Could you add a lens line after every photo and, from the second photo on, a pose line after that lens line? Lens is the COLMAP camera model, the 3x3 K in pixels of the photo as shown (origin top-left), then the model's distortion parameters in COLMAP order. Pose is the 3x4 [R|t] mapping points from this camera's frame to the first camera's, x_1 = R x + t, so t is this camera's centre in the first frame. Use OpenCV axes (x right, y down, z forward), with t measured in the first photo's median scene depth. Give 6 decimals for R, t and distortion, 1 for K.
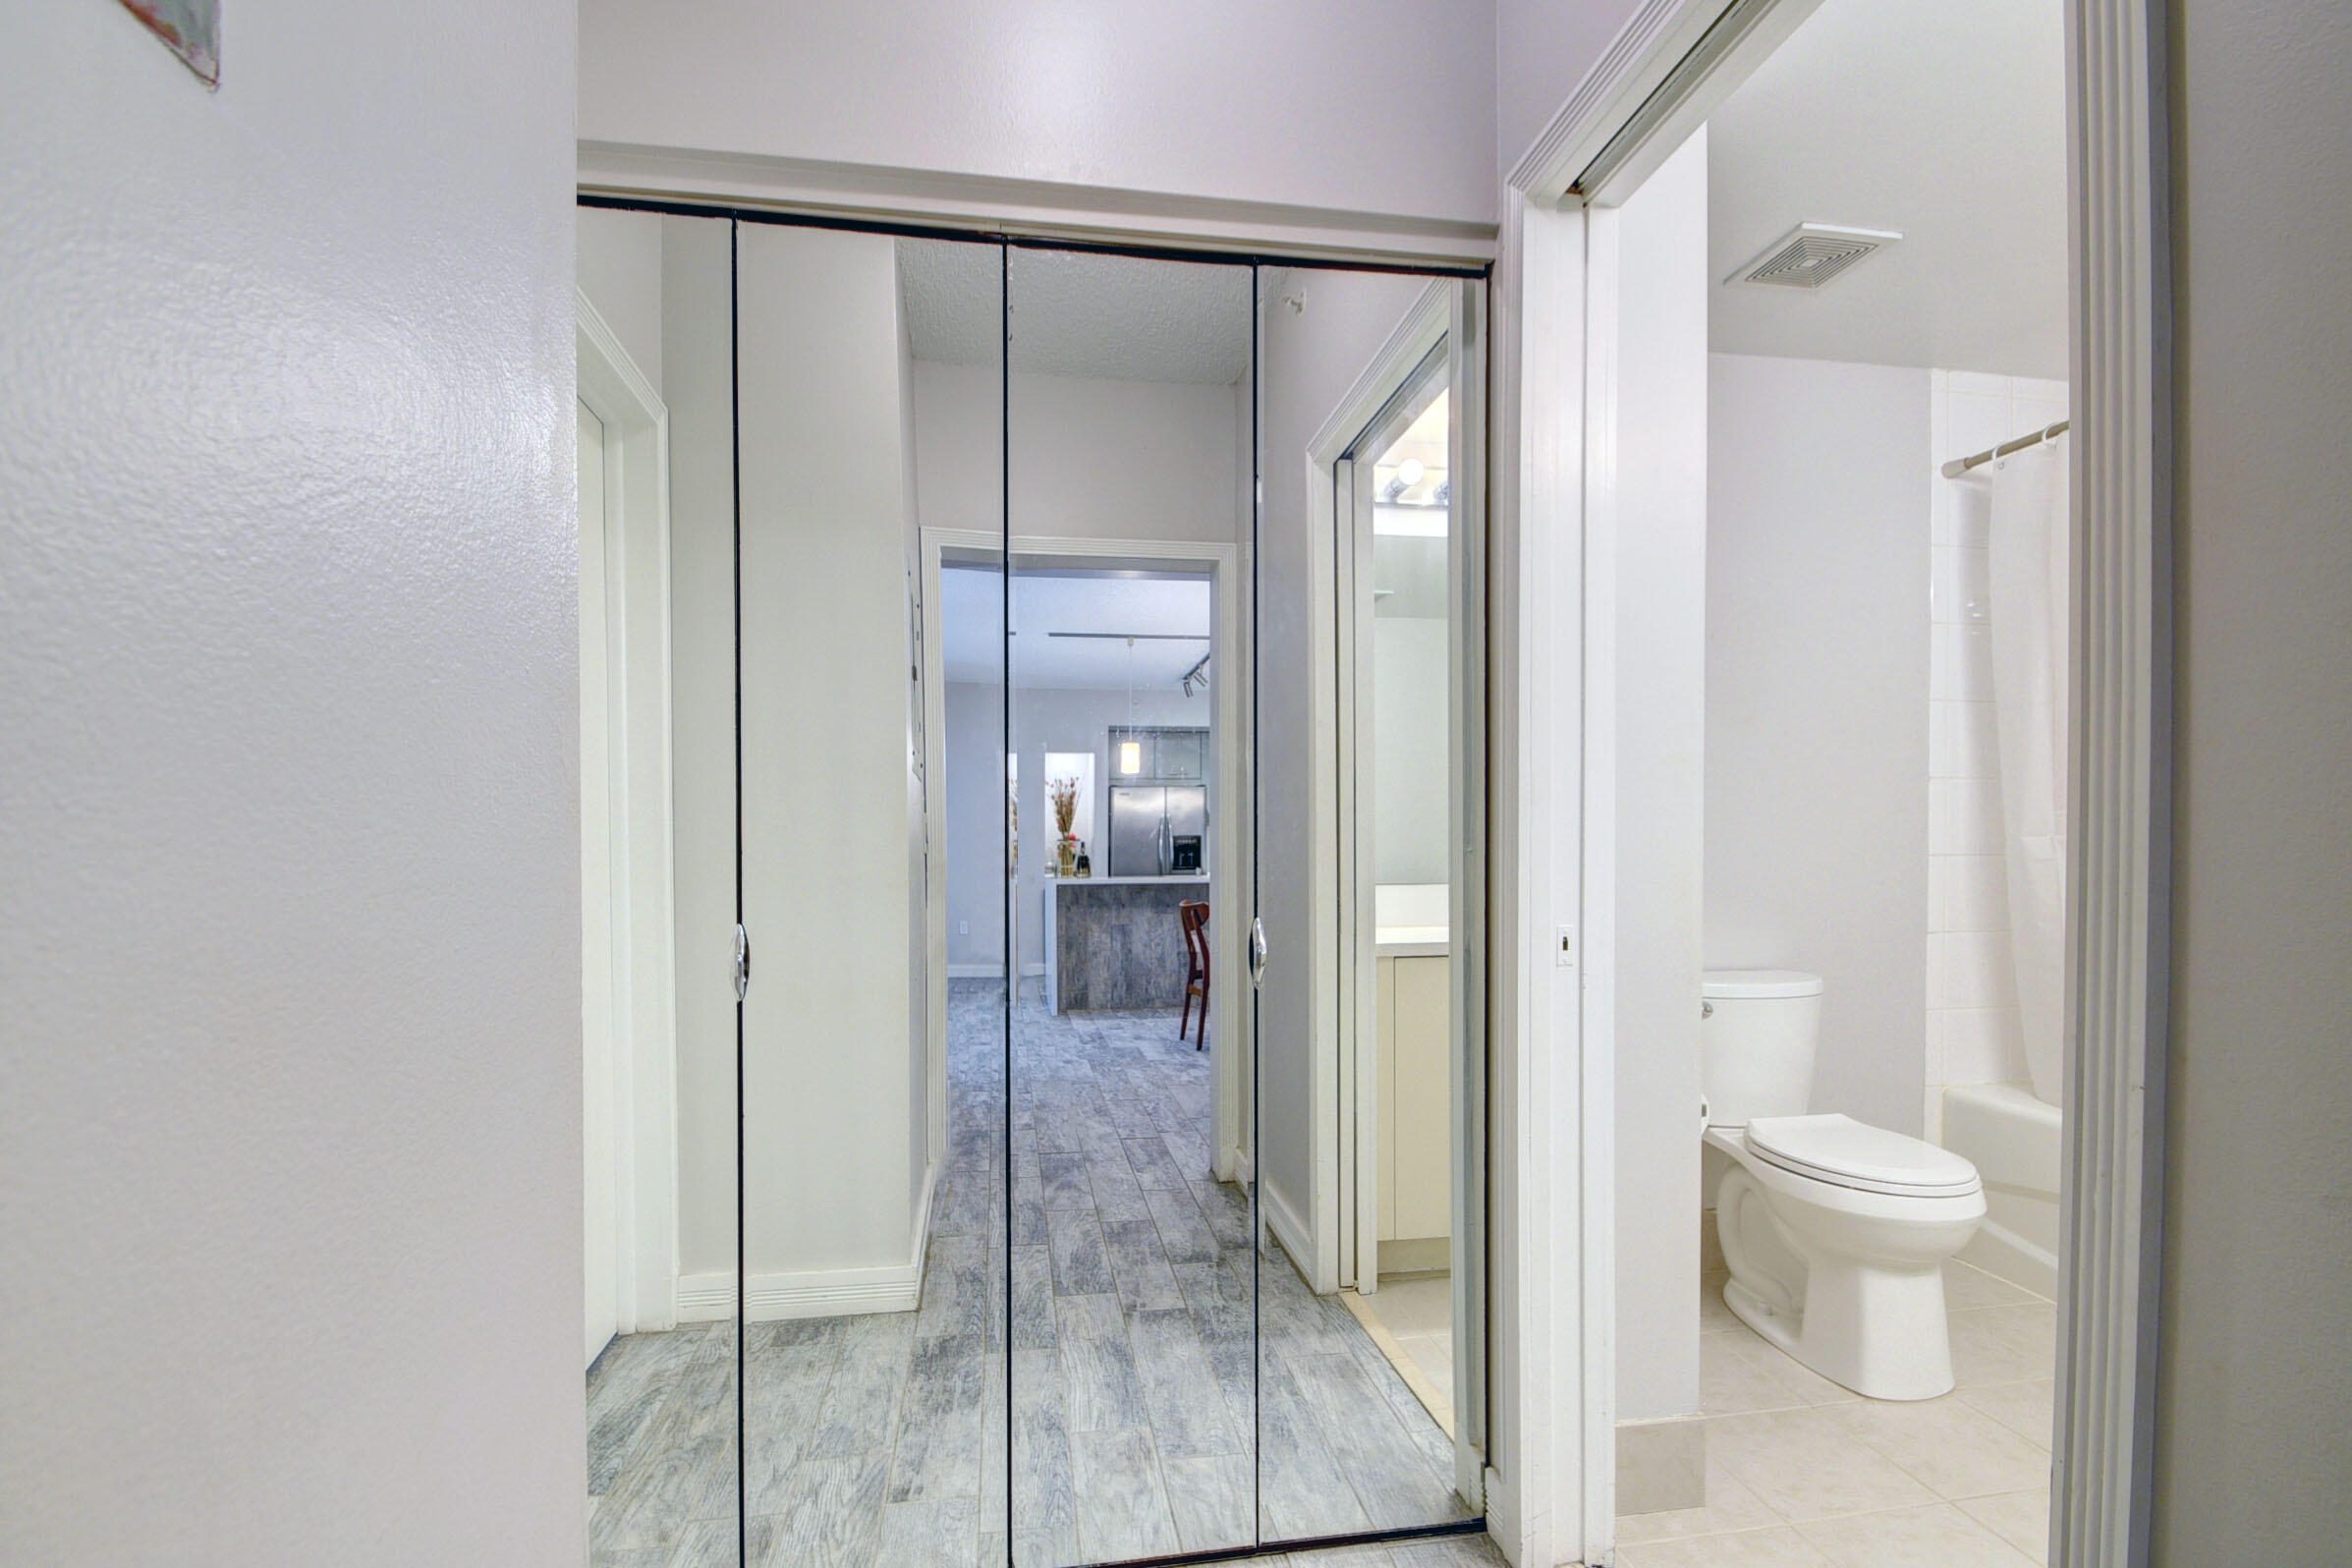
lens RADIAL K [[1038.5, 0, 1158.9], [0, 1038.5, 846.0], [0, 0, 1]] dist [0.015474, -0.016735]
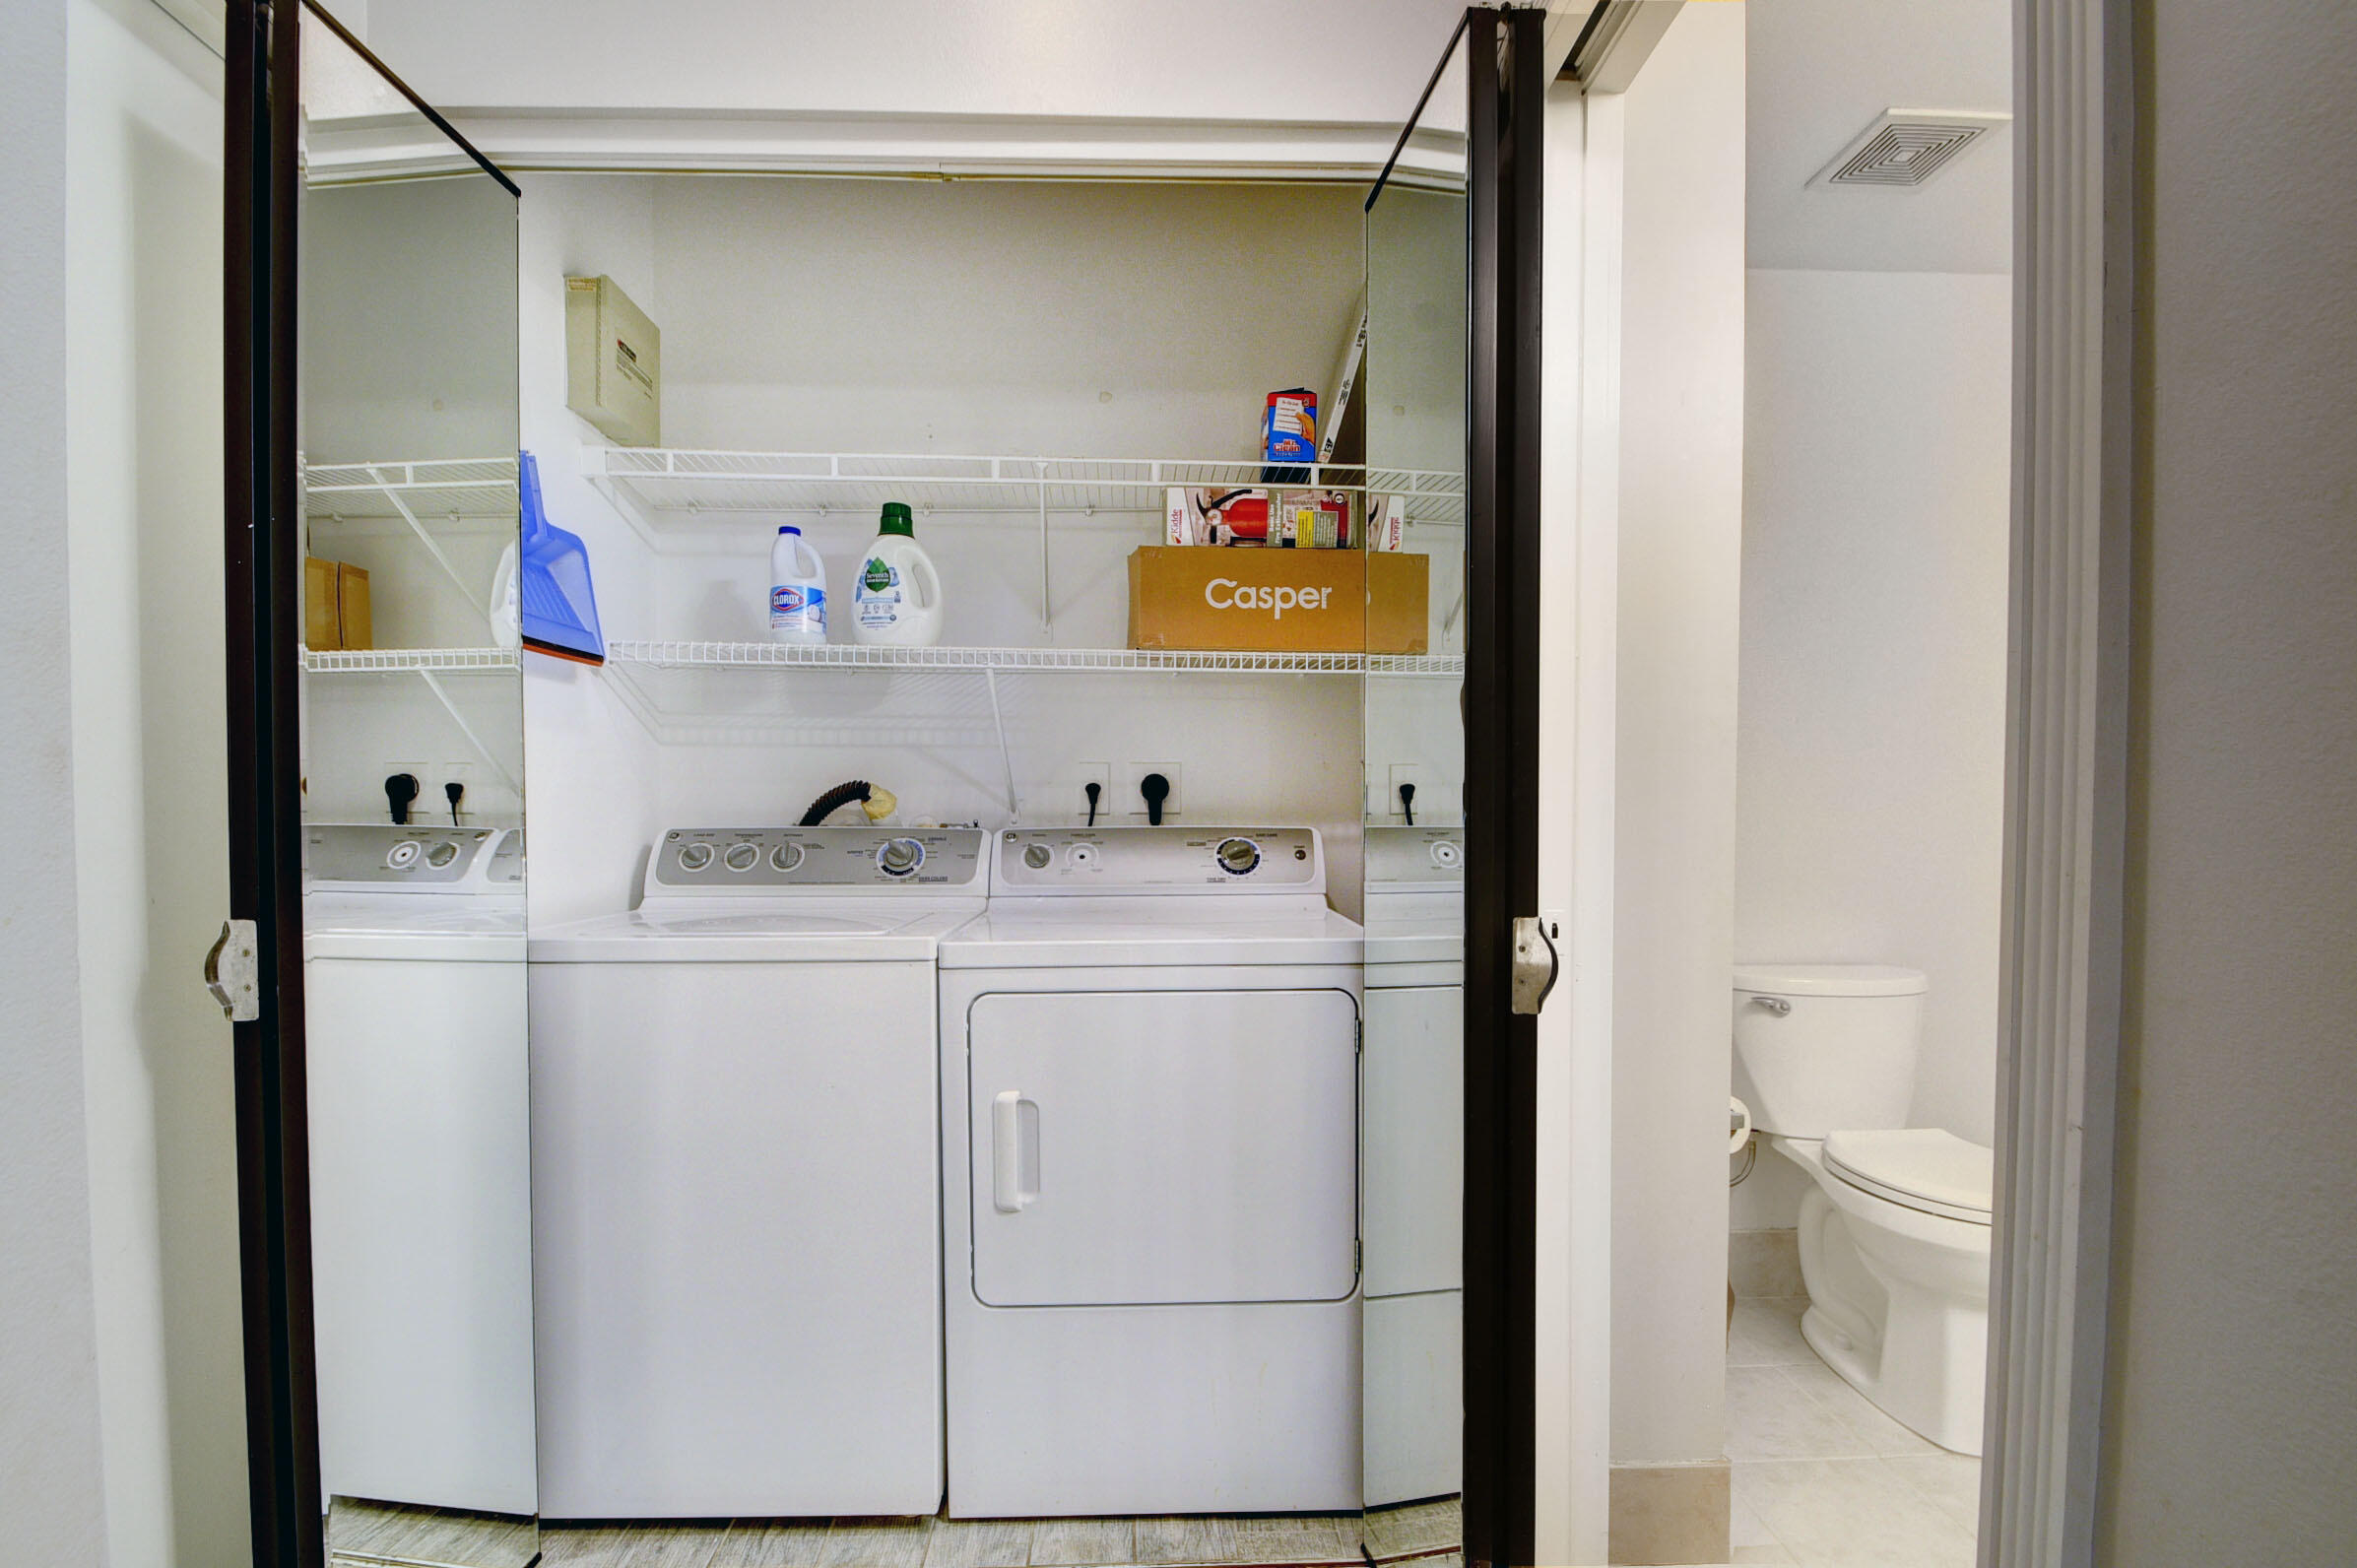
lens RADIAL K [[1040.7, 0, 1161.4], [0, 1040.7, 846.2], [0, 0, 1]] dist [0.015474, -0.016735]
pose [[0.992580, 0.005542, -0.121470, 0.120337], [-0.003452, 0.999842, 0.017413, 0.004790], [0.121547, -0.016864, 0.992442, 0.052623]]
